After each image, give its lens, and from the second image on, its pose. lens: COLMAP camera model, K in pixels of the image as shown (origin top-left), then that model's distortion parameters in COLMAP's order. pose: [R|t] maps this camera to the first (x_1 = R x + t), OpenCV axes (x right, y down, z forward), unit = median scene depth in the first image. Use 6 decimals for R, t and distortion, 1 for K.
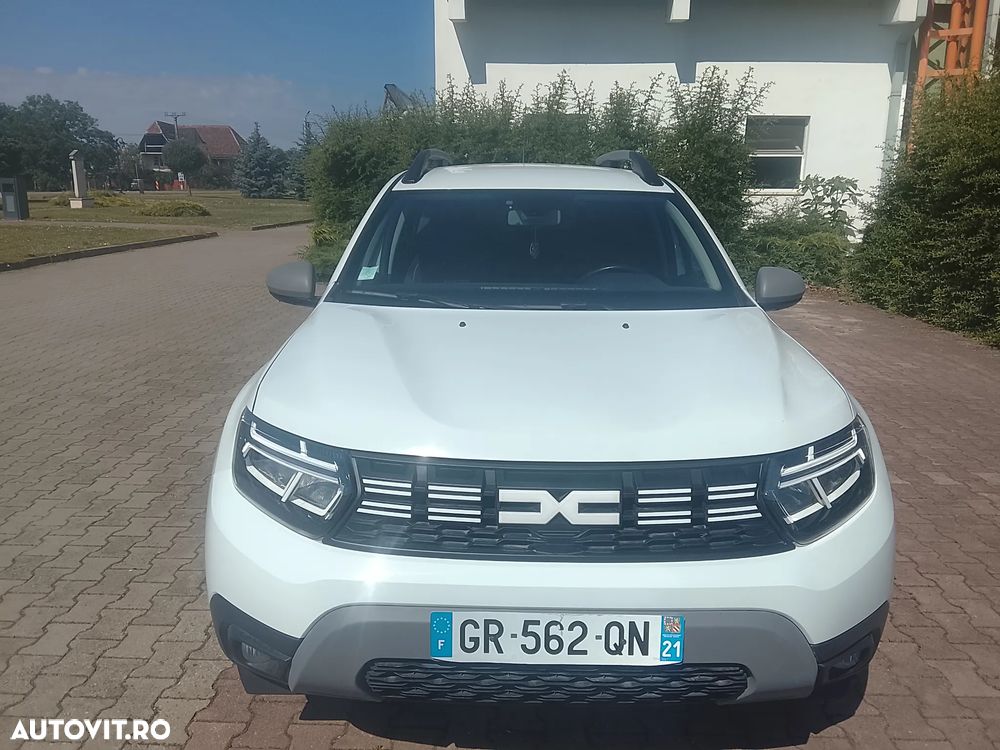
lens RADIAL K [[788.6, 0, 502.2], [0, 788.6, 362.3], [0, 0, 1]] dist [0.137141, -0.229110]
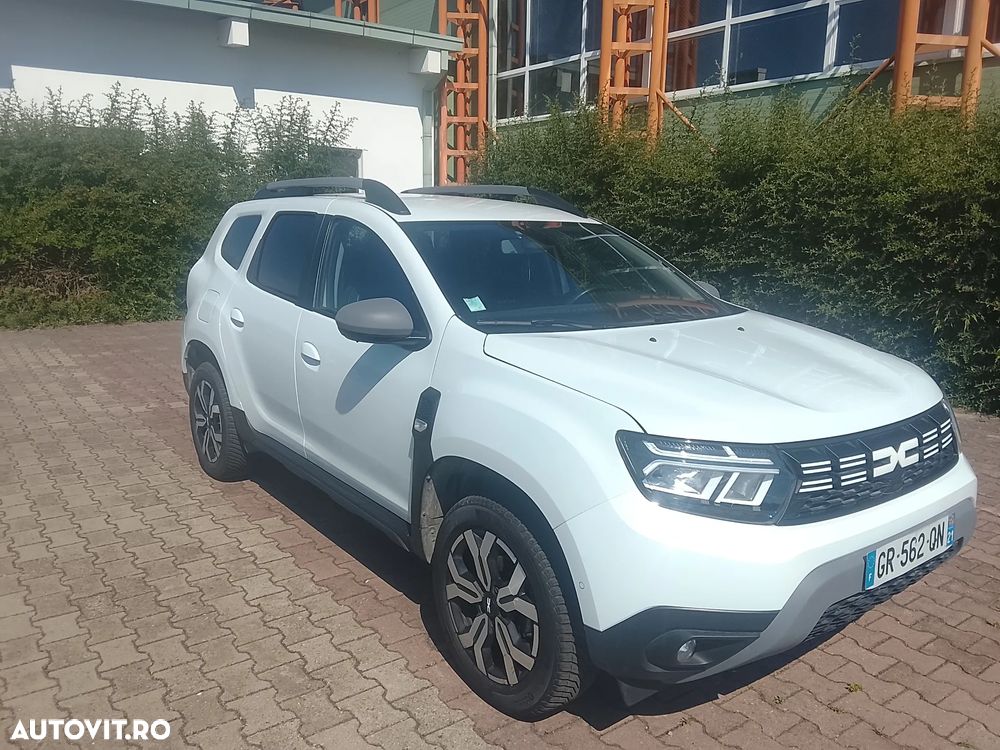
lens RADIAL K [[788.6, 0, 502.2], [0, 788.6, 362.3], [0, 0, 1]] dist [0.137141, -0.229110]
pose [[0.787392, -0.107844, 0.606946, -1.266900], [0.124884, 0.992069, 0.014261, -0.081400], [-0.603670, 0.064569, 0.794615, 0.298882]]
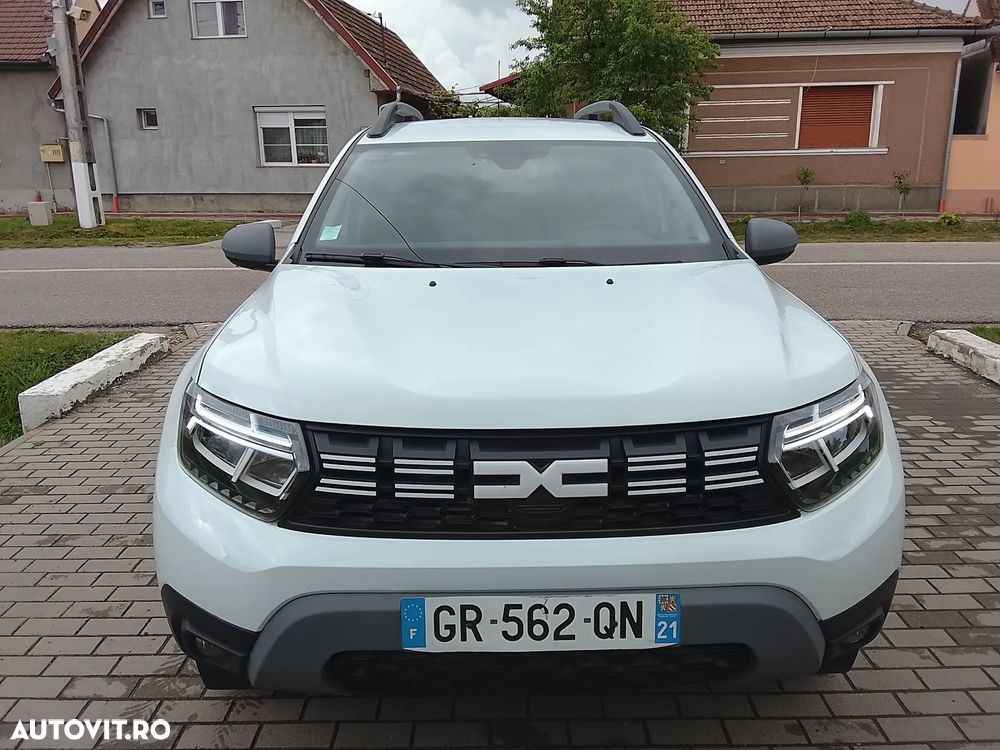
lens RADIAL K [[788.6, 0, 502.2], [0, 788.6, 362.3], [0, 0, 1]] dist [0.137141, -0.229110]
pose [[0.999474, -0.025214, 0.020387, 0.012953], [0.024511, 0.999120, 0.034022, 0.018658], [-0.021227, -0.033505, 0.999213, 0.106339]]
